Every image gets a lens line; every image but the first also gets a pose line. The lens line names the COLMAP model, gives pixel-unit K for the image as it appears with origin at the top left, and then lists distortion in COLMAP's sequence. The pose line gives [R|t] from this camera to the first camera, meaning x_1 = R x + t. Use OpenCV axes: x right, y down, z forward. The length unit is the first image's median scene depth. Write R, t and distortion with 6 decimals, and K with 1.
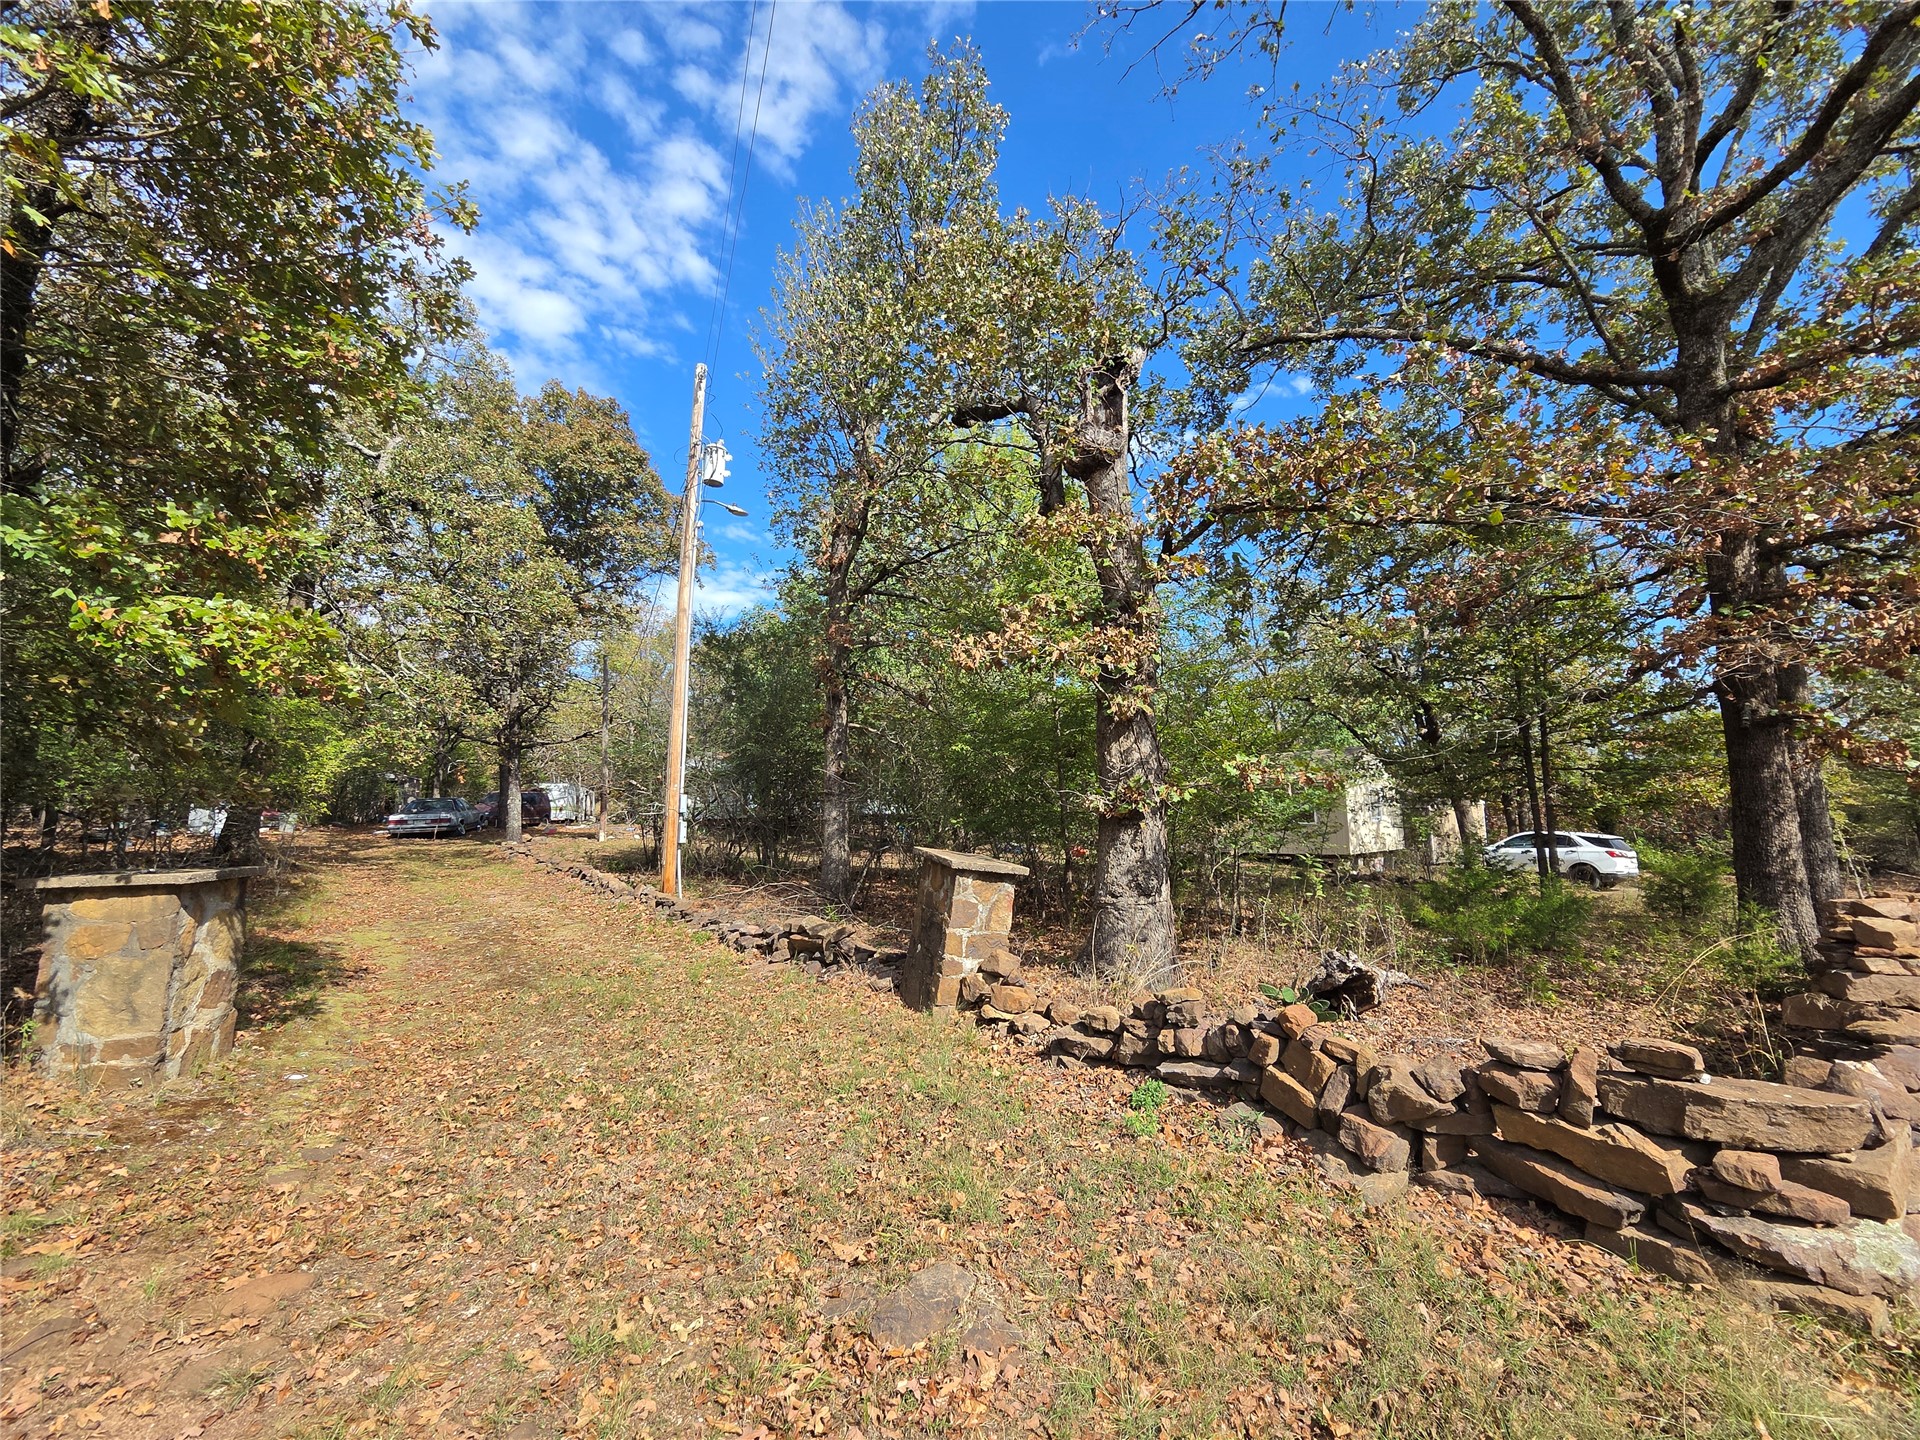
lens RADIAL K [[797.0, 0, 966.7], [0, 797.0, 724.4], [0, 0, 1]] dist [0.001509, -0.000311]
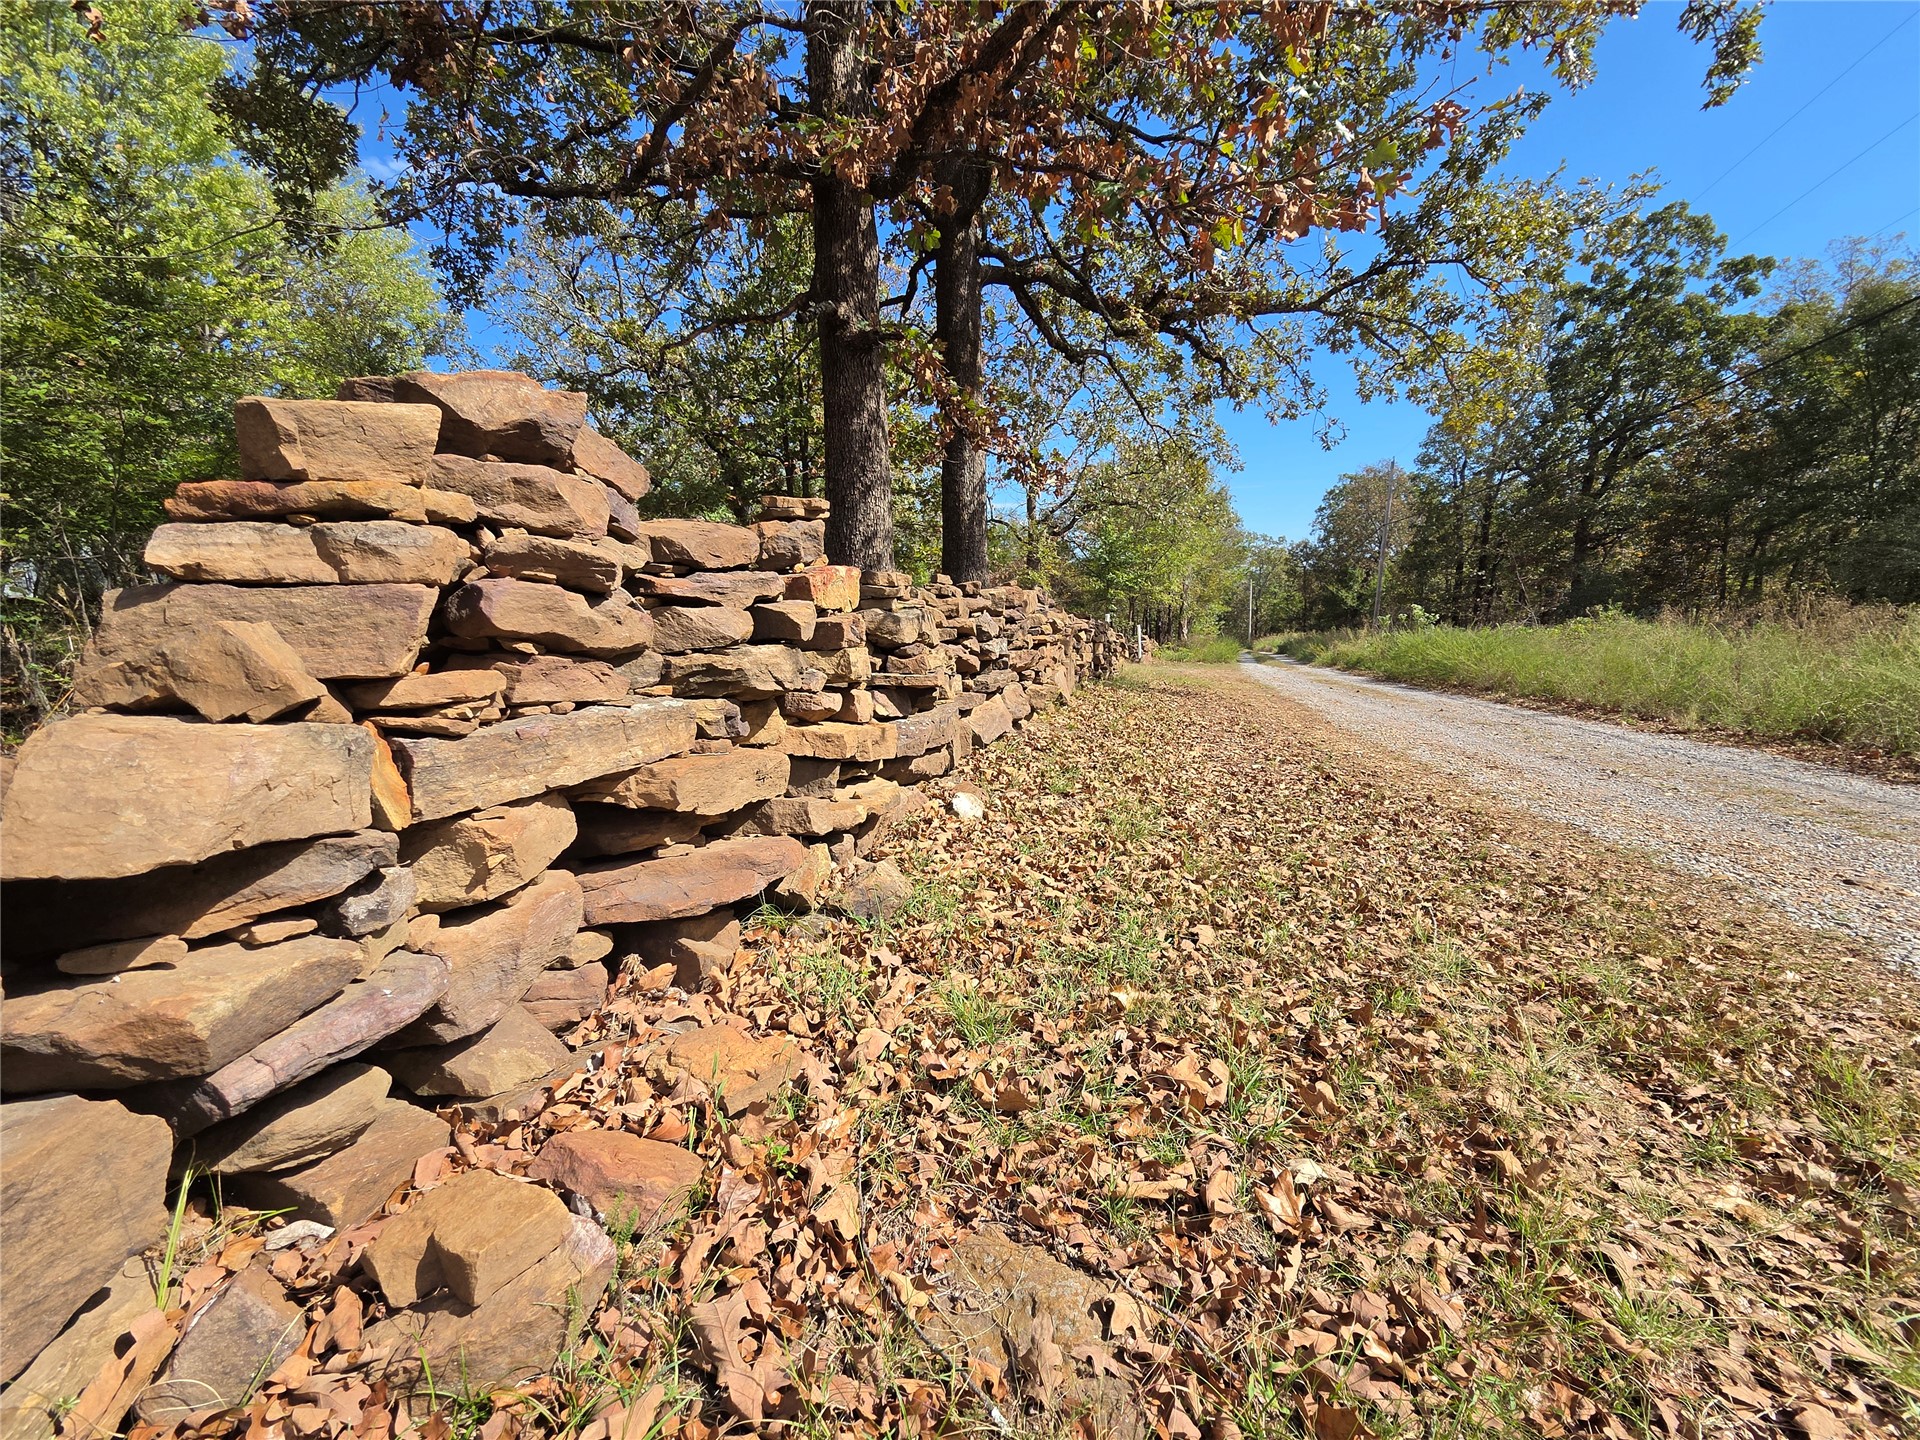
lens RADIAL K [[797.0, 0, 953.9], [0, 797.0, 721.6], [0, 0, 1]] dist [0.001509, -0.000311]
pose [[0.797452, -0.080437, 0.597997, 1.152328], [-0.060543, 0.975406, 0.211939, 0.284399], [-0.600337, -0.205216, 0.772969, 0.669891]]
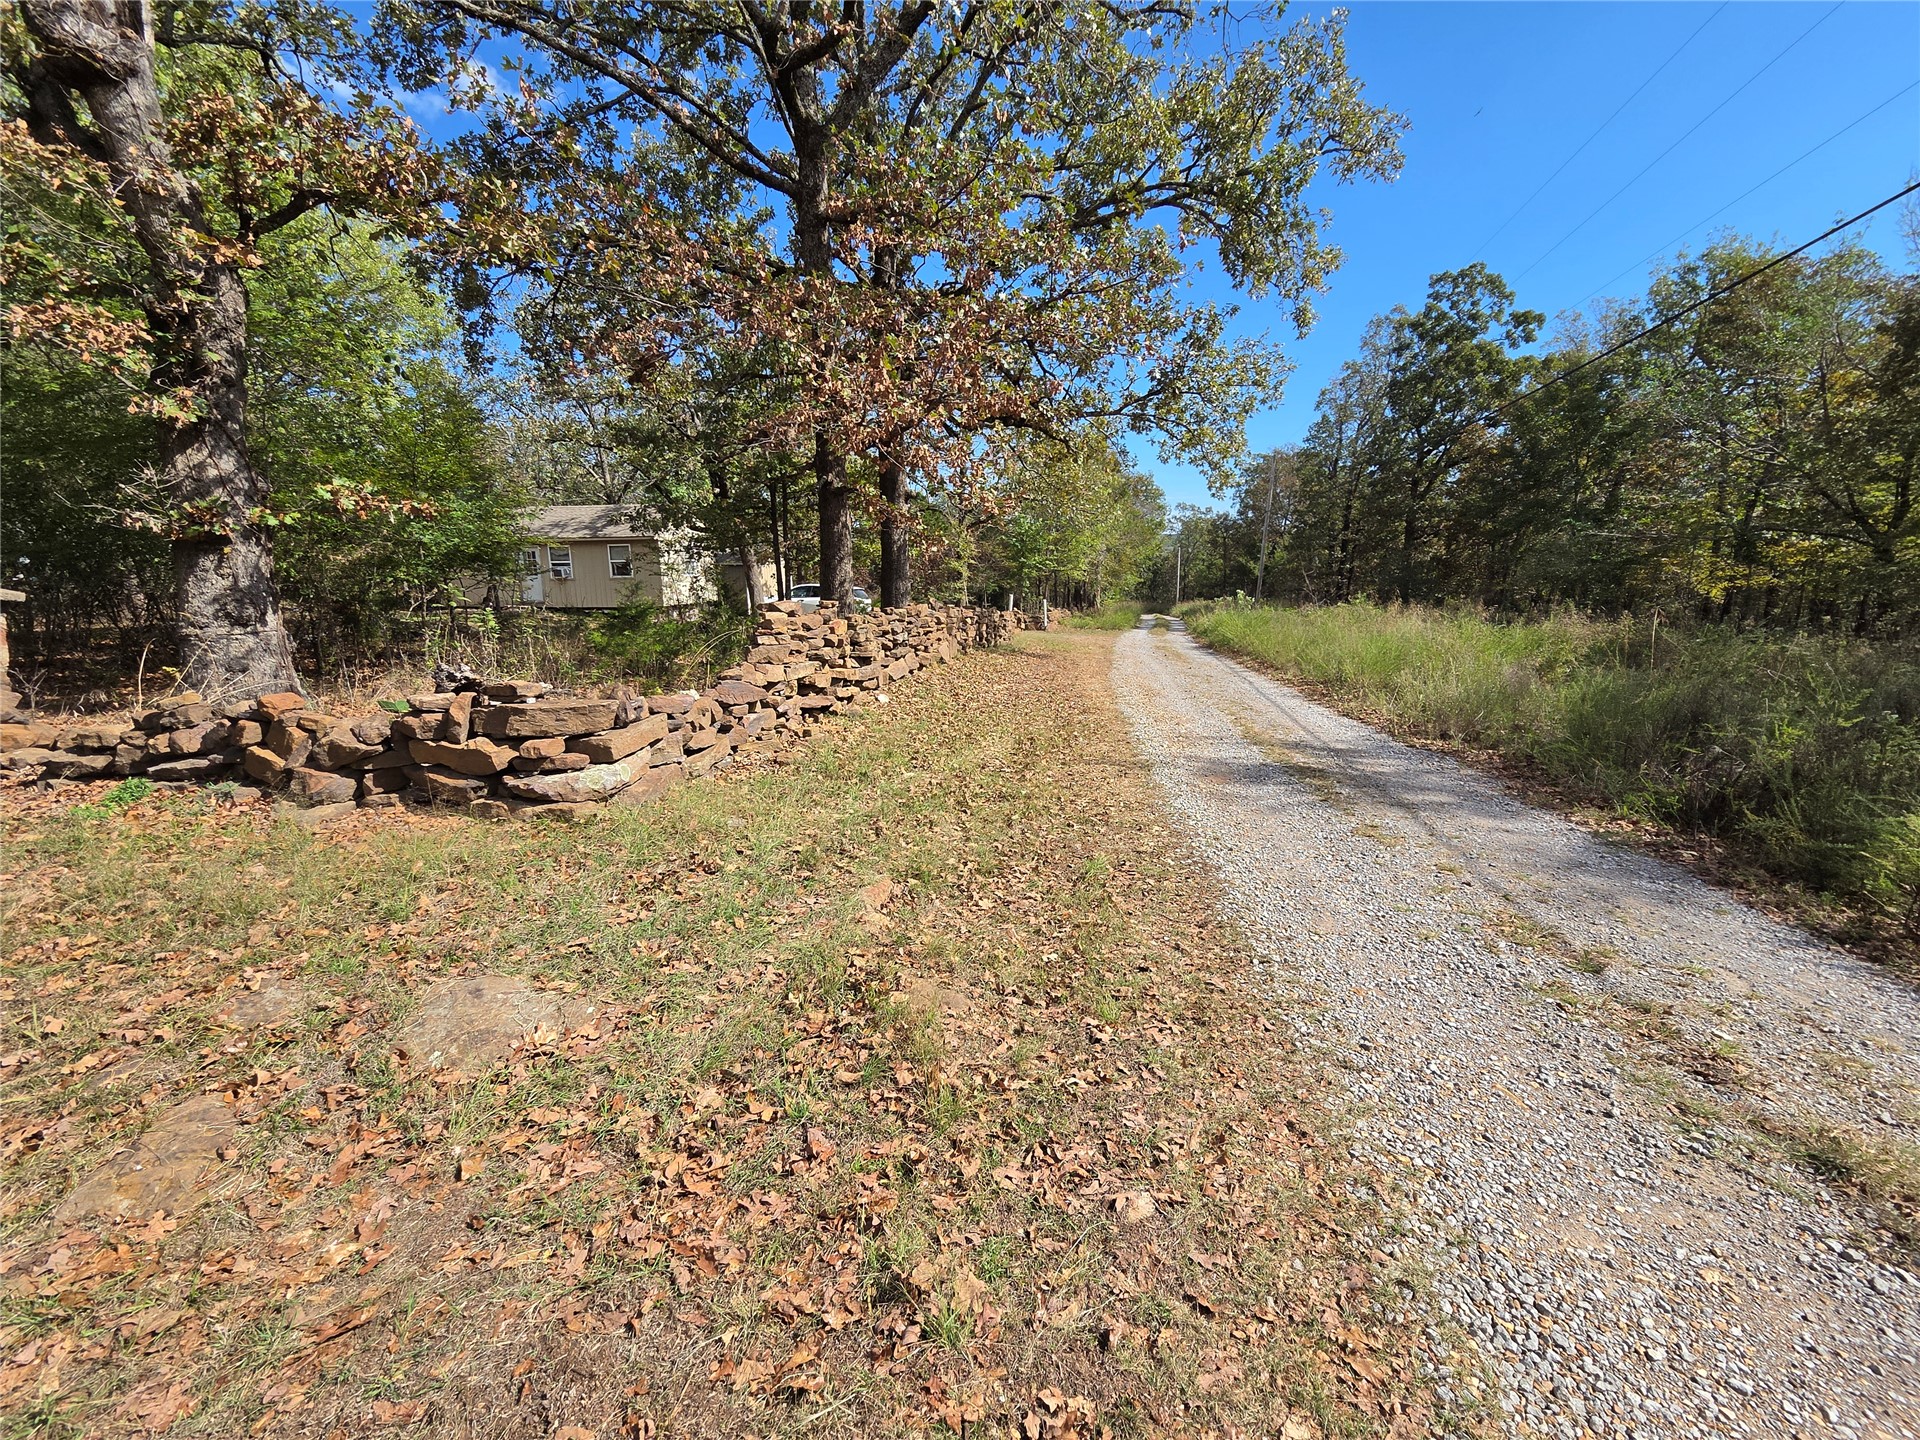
lens RADIAL K [[797.0, 0, 969.9], [0, 797.0, 723.5], [0, 0, 1]] dist [0.001509, -0.000311]
pose [[0.744617, -0.112837, 0.657886, 0.367313], [-0.083169, 0.962244, 0.259172, 0.012351], [-0.662290, -0.247700, 0.707118, -0.450589]]
